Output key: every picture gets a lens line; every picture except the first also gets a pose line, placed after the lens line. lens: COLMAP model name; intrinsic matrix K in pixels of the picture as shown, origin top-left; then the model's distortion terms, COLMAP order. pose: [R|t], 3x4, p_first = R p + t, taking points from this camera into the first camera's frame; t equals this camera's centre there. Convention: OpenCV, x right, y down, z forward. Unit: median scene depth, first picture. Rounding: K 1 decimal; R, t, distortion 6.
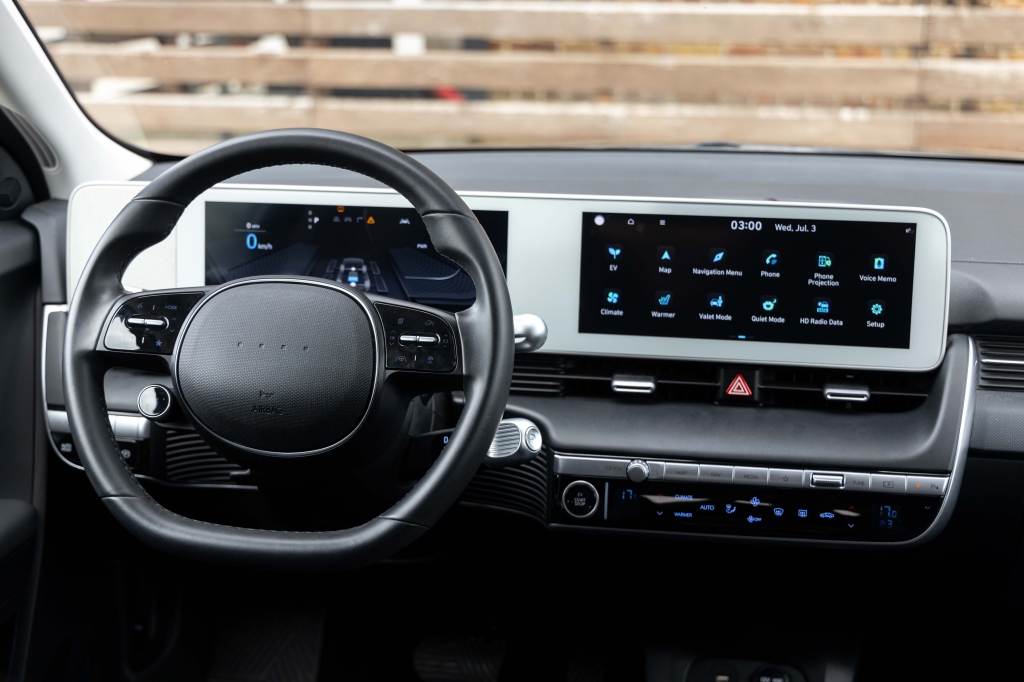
lens RADIAL K [[1448.4, 0, 529.3], [0, 1448.4, 326.6], [0, 0, 1]] dist [-0.006197, 0.030977]
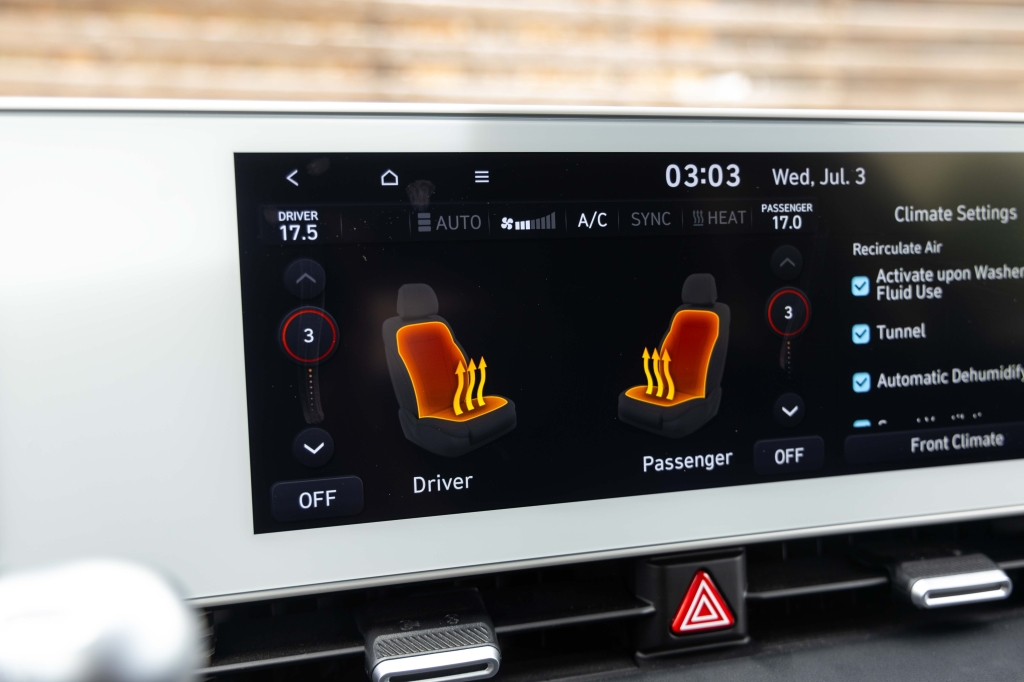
lens RADIAL K [[988.1, 0, 512.0], [0, 988.1, 341.0], [0, 0, 1]] dist [-0.003624, -0.008911]
pose [[0.901578, -0.088507, 0.423465, -0.003523], [0.103395, 0.994565, -0.012262, -0.030060], [-0.420078, 0.054839, 0.905829, 0.796811]]
